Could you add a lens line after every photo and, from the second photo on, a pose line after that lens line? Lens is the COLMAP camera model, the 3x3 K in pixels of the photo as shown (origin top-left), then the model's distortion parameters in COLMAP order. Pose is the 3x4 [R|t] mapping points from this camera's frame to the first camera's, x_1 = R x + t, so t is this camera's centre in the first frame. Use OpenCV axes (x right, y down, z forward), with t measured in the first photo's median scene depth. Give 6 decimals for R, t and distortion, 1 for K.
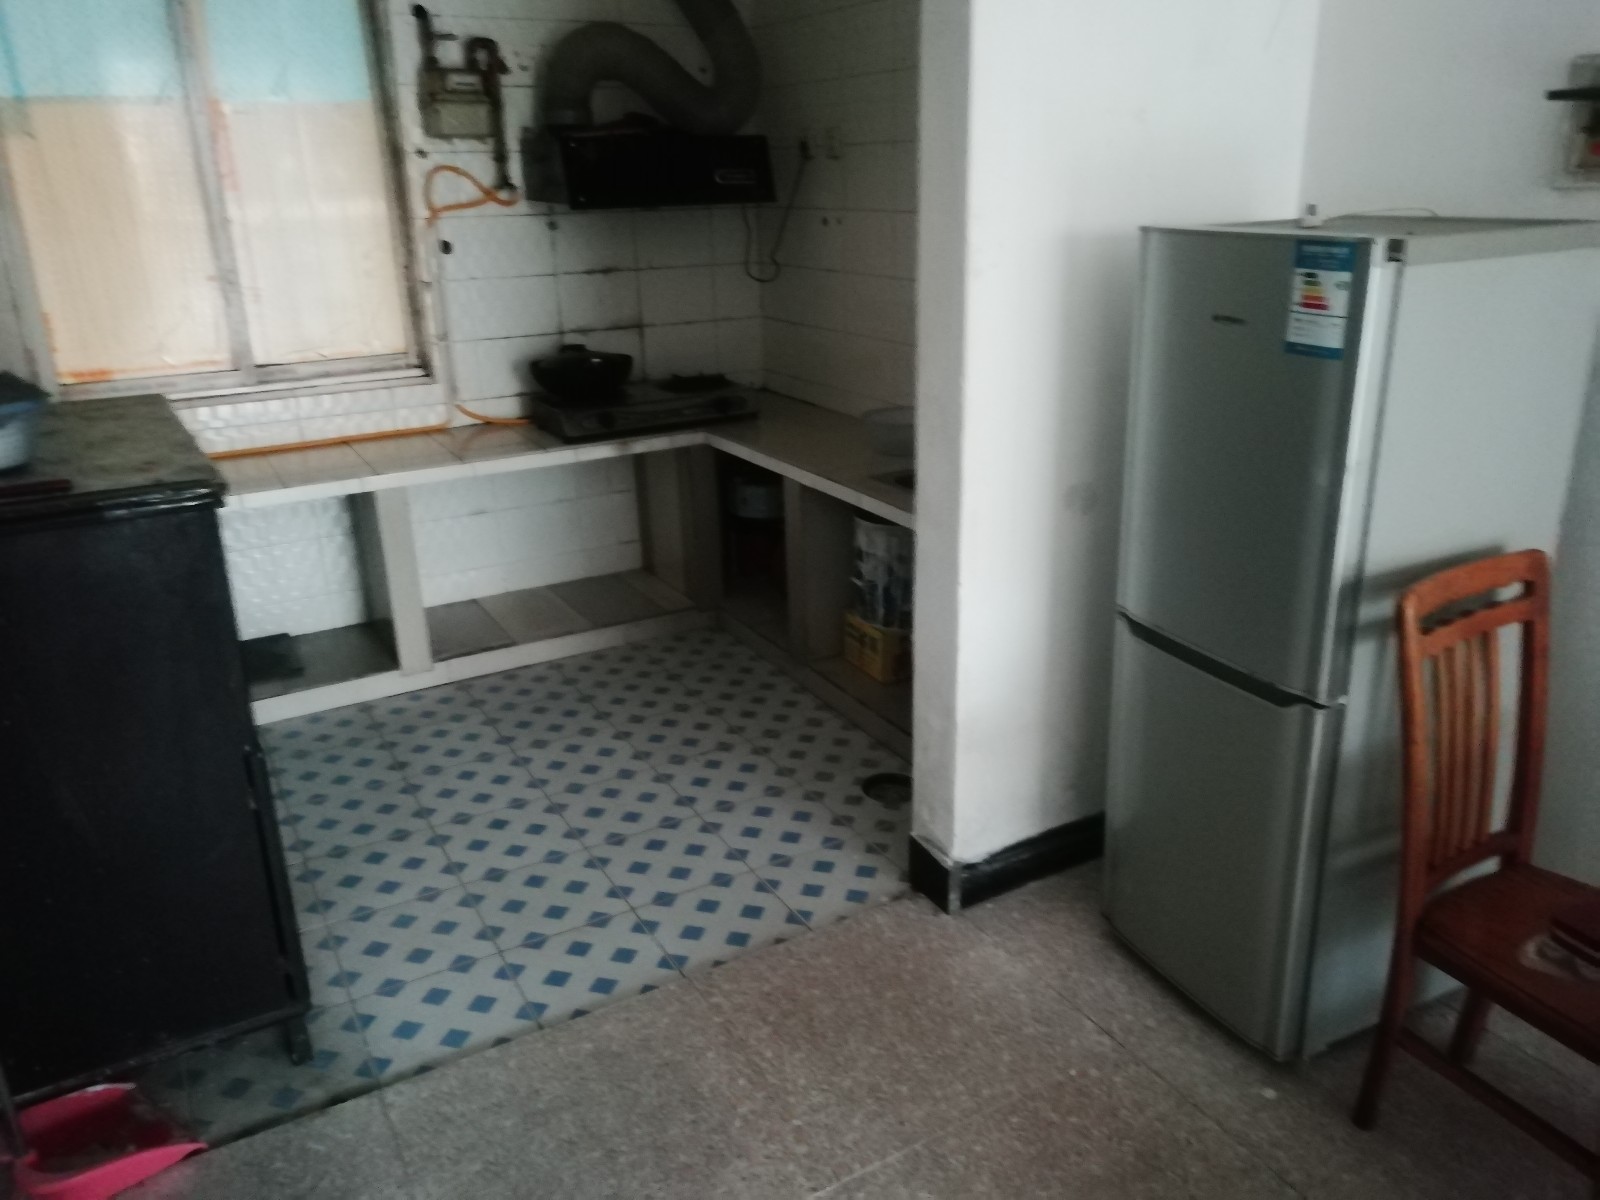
lens RADIAL K [[1176.4, 0, 799.2], [0, 1176.4, 598.7], [0, 0, 1]] dist [0.003994, -0.014664]
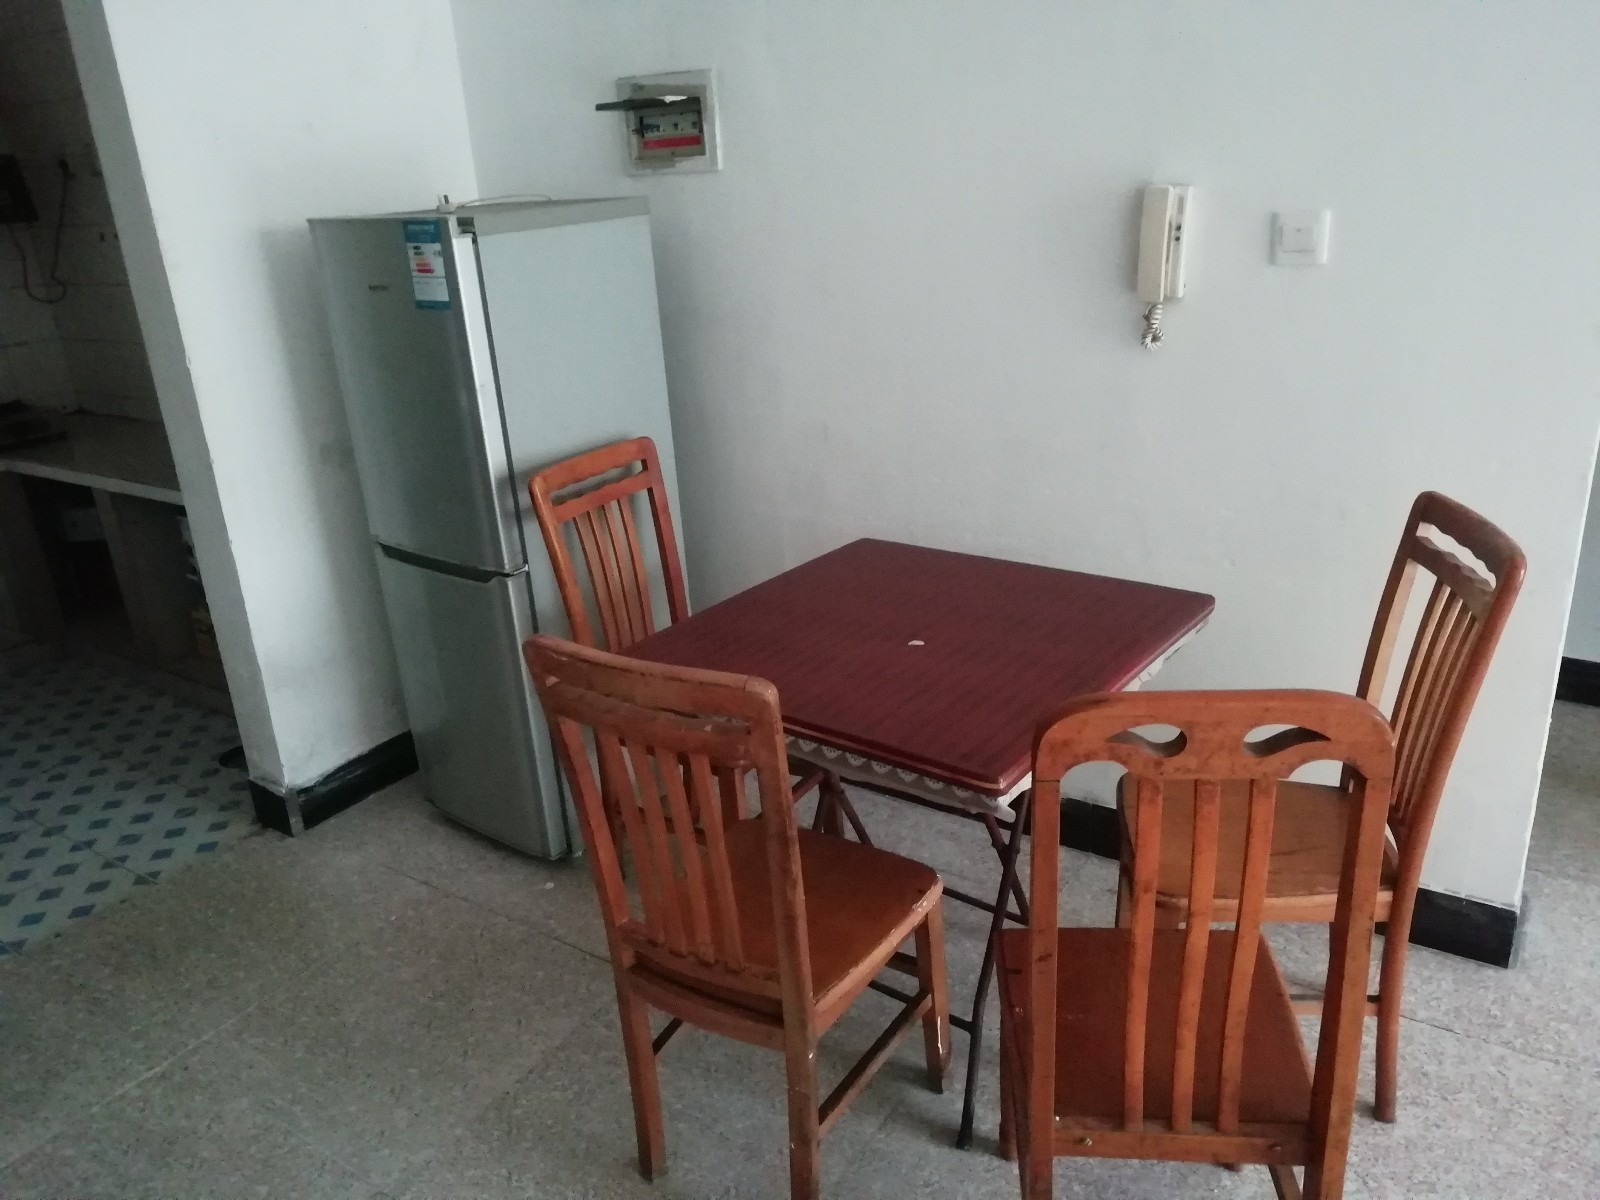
lens RADIAL K [[1176.4, 0, 805.0], [0, 1176.4, 592.6], [0, 0, 1]] dist [0.003994, -0.014664]
pose [[0.891432, -0.182565, 0.414752, 0.149610], [0.187030, 0.981889, 0.030221, 0.103644], [-0.412758, 0.050631, 0.909432, -0.253783]]
